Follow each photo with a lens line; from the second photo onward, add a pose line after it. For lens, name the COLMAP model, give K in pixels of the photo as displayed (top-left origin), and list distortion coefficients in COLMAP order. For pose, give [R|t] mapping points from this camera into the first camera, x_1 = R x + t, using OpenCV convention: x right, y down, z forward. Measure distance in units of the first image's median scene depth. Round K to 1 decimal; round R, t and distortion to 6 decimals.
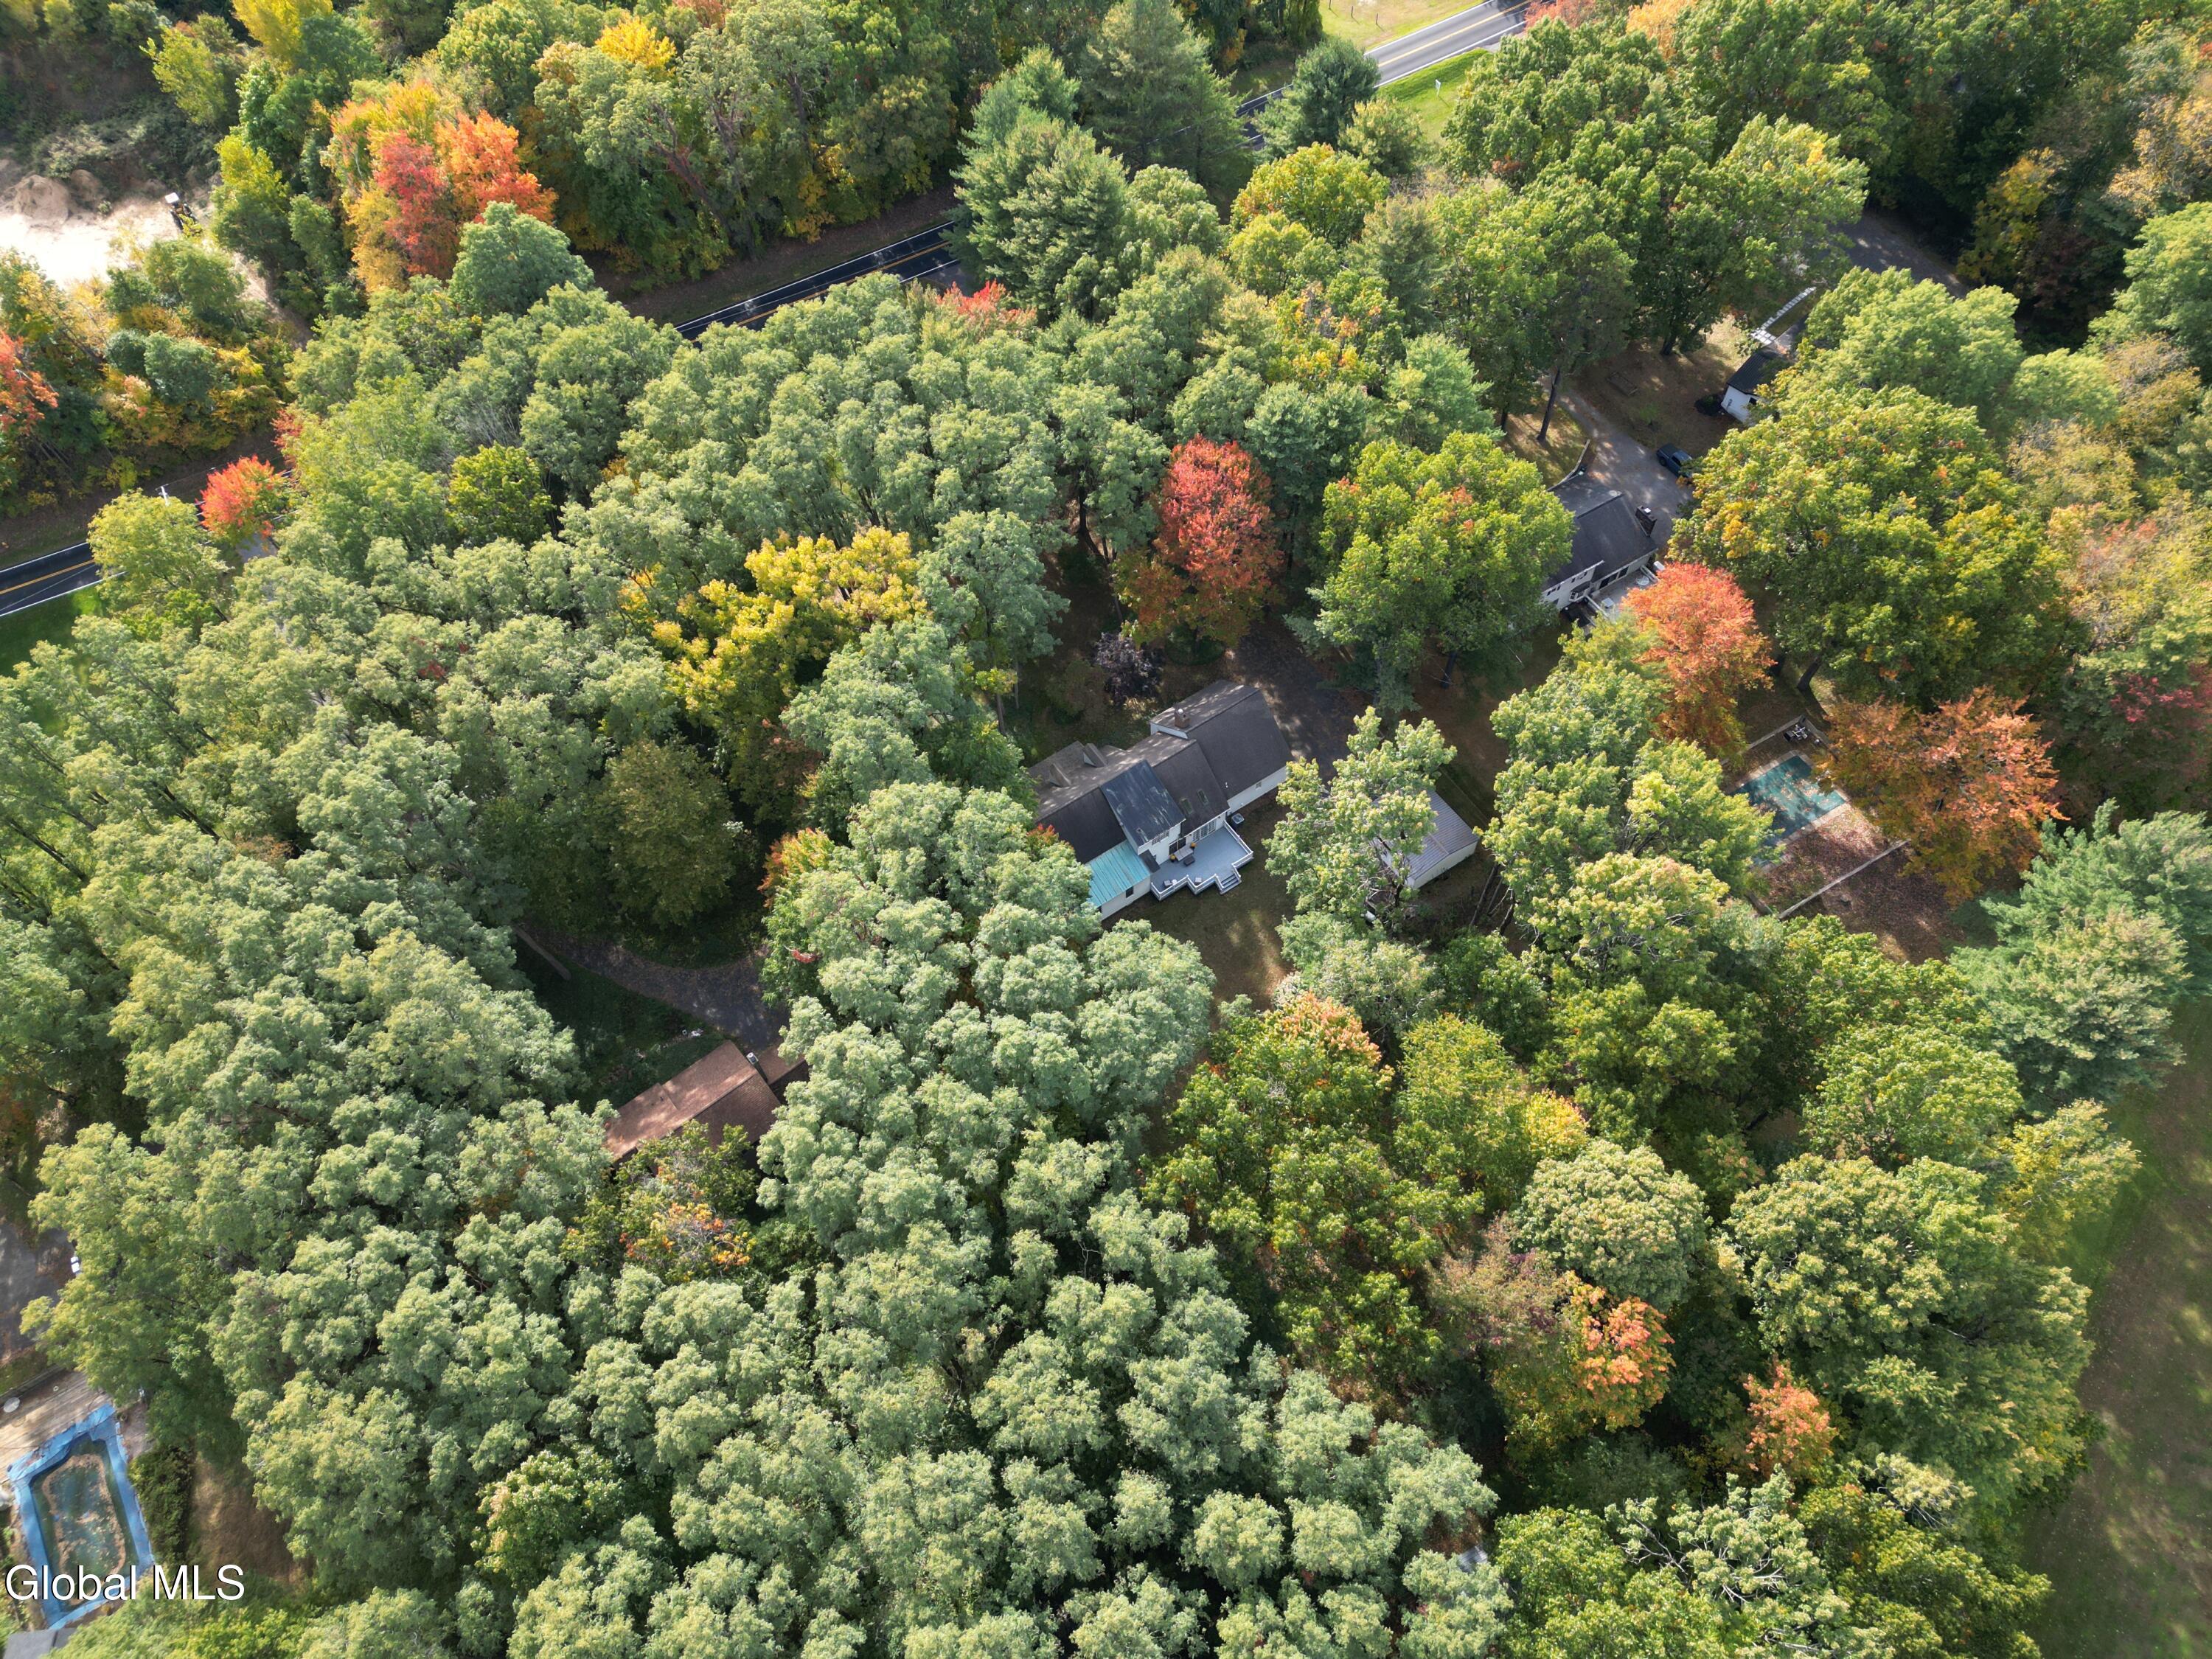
lens RADIAL K [[1527.1, 0, 1101.0], [0, 1527.1, 824.1], [0, 0, 1]] dist [0.070978, -0.076663]
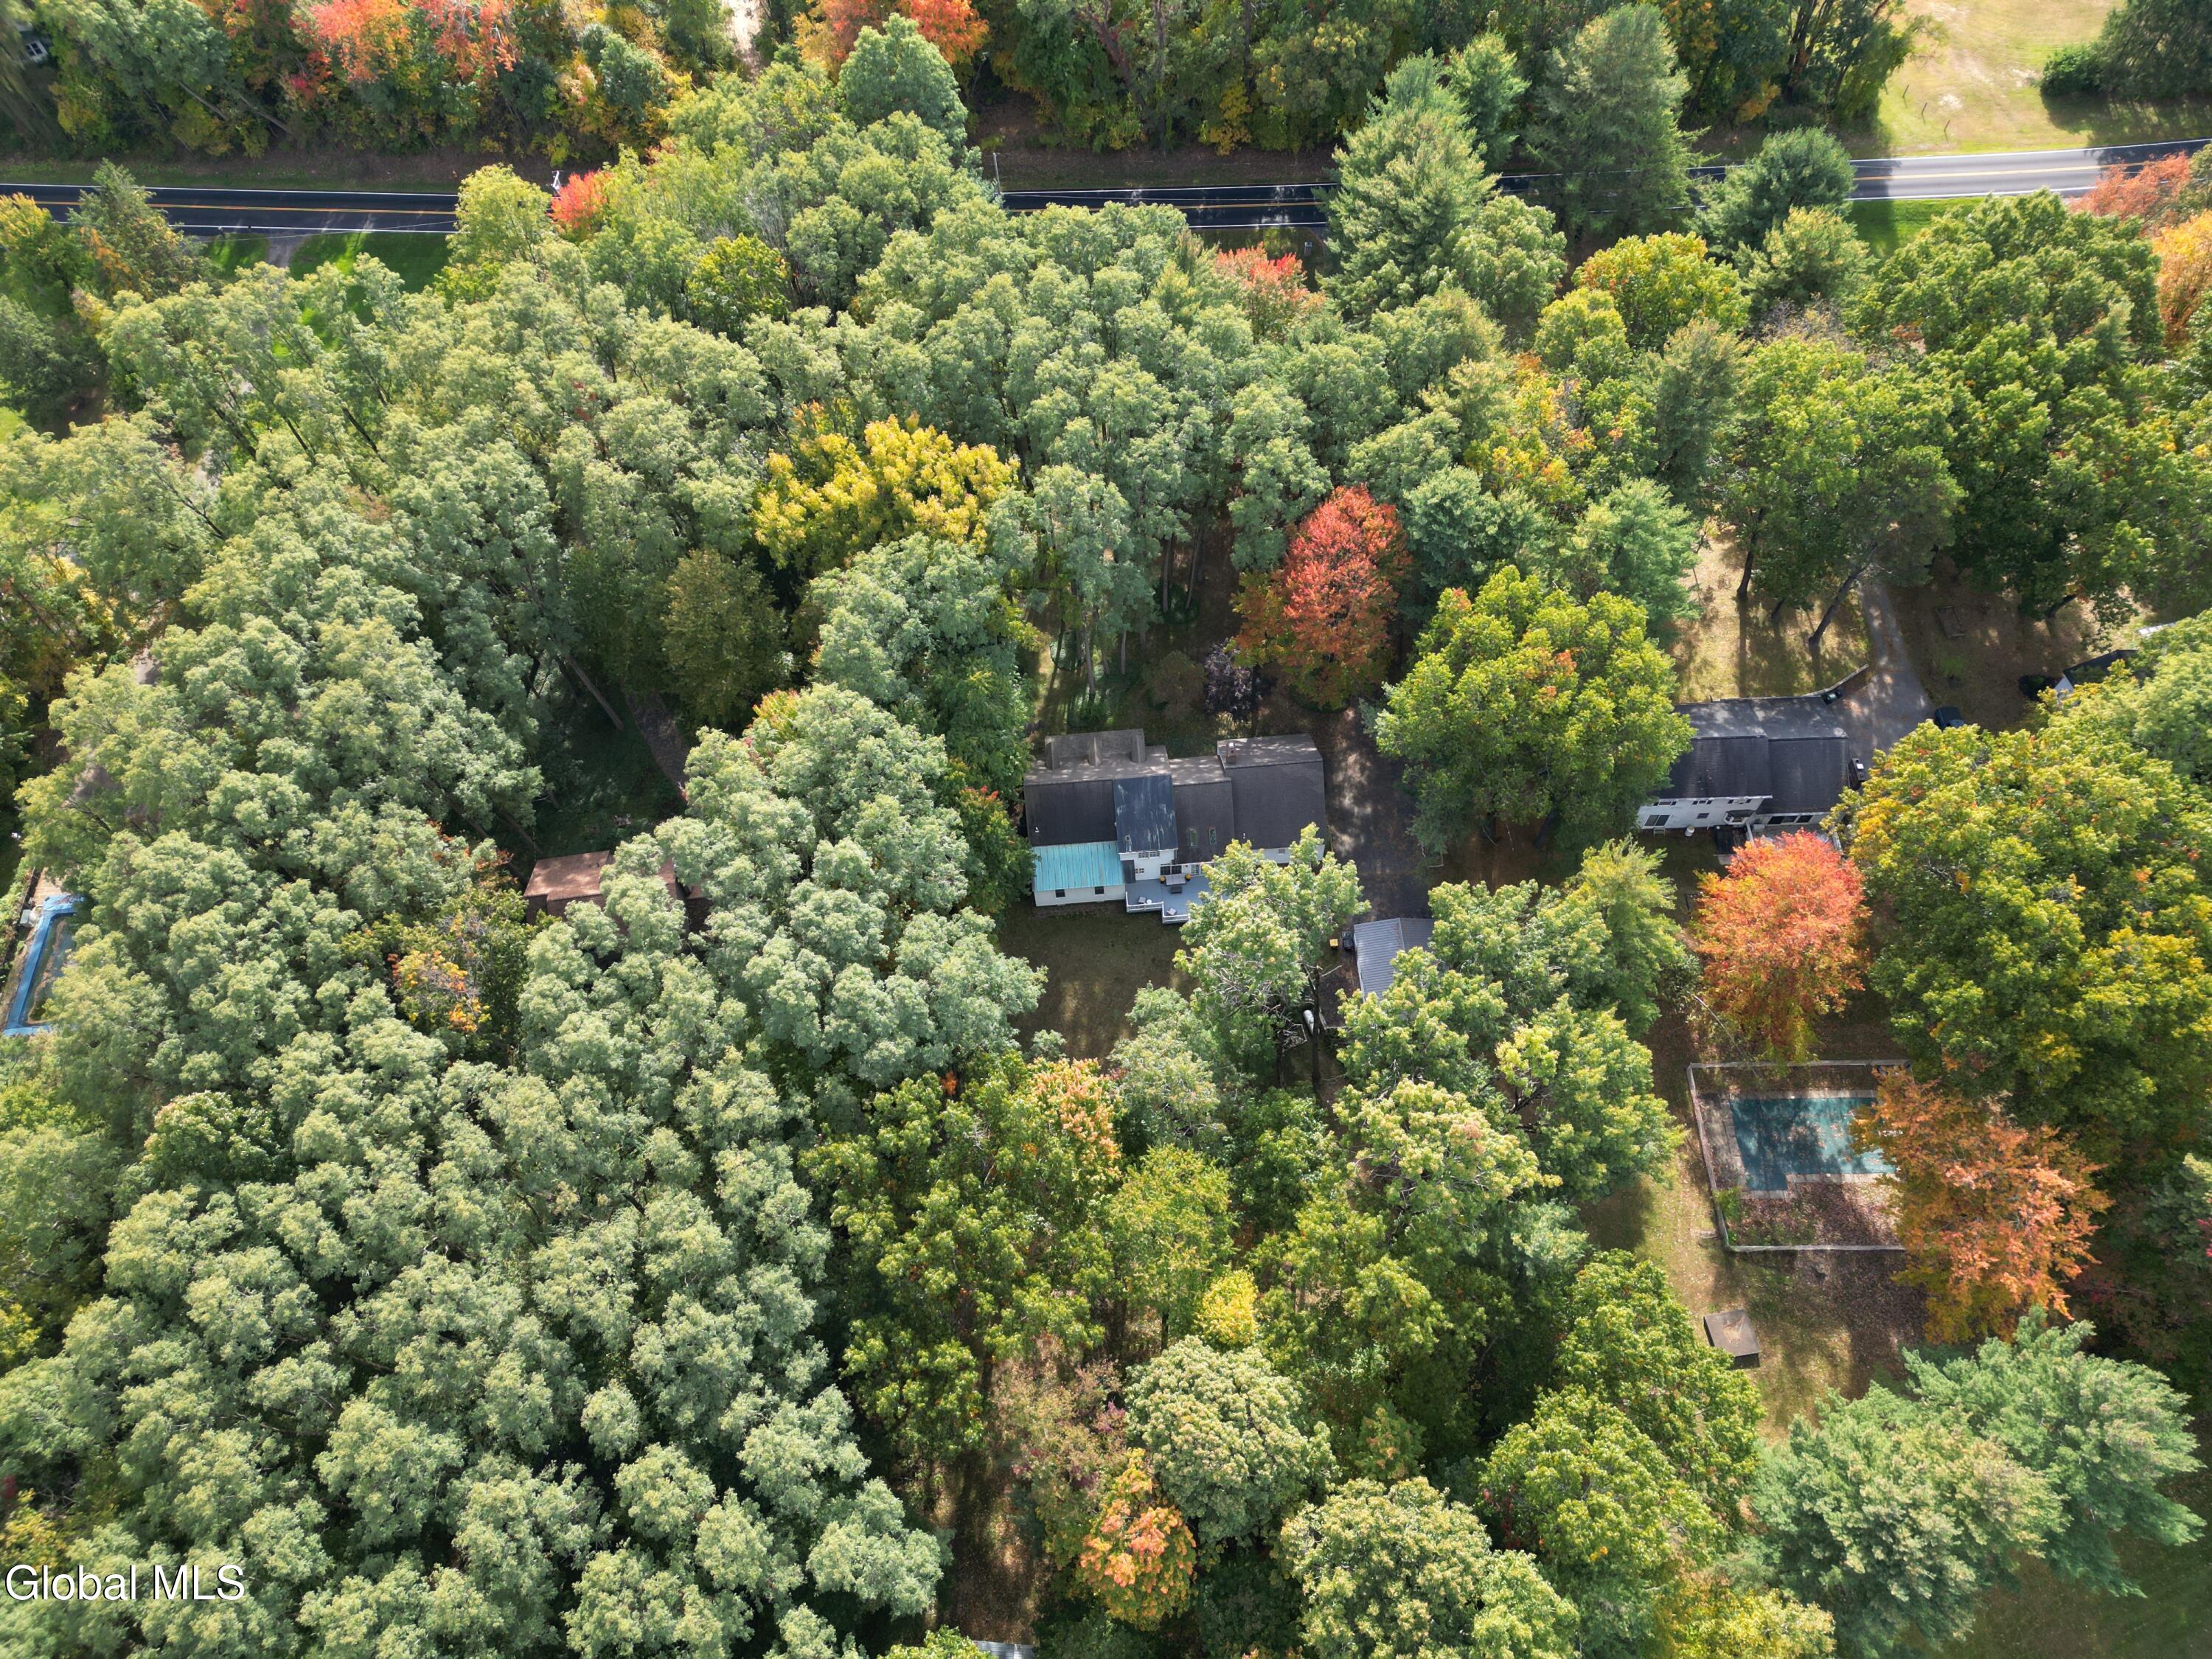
lens RADIAL K [[1527.1, 0, 1101.0], [0, 1527.1, 824.1], [0, 0, 1]] dist [0.070978, -0.076663]
pose [[0.864359, 0.437691, -0.247610, 0.318200], [-0.422516, 0.899107, 0.114397, -0.138623], [0.272698, 0.005739, 0.962083, 0.076444]]
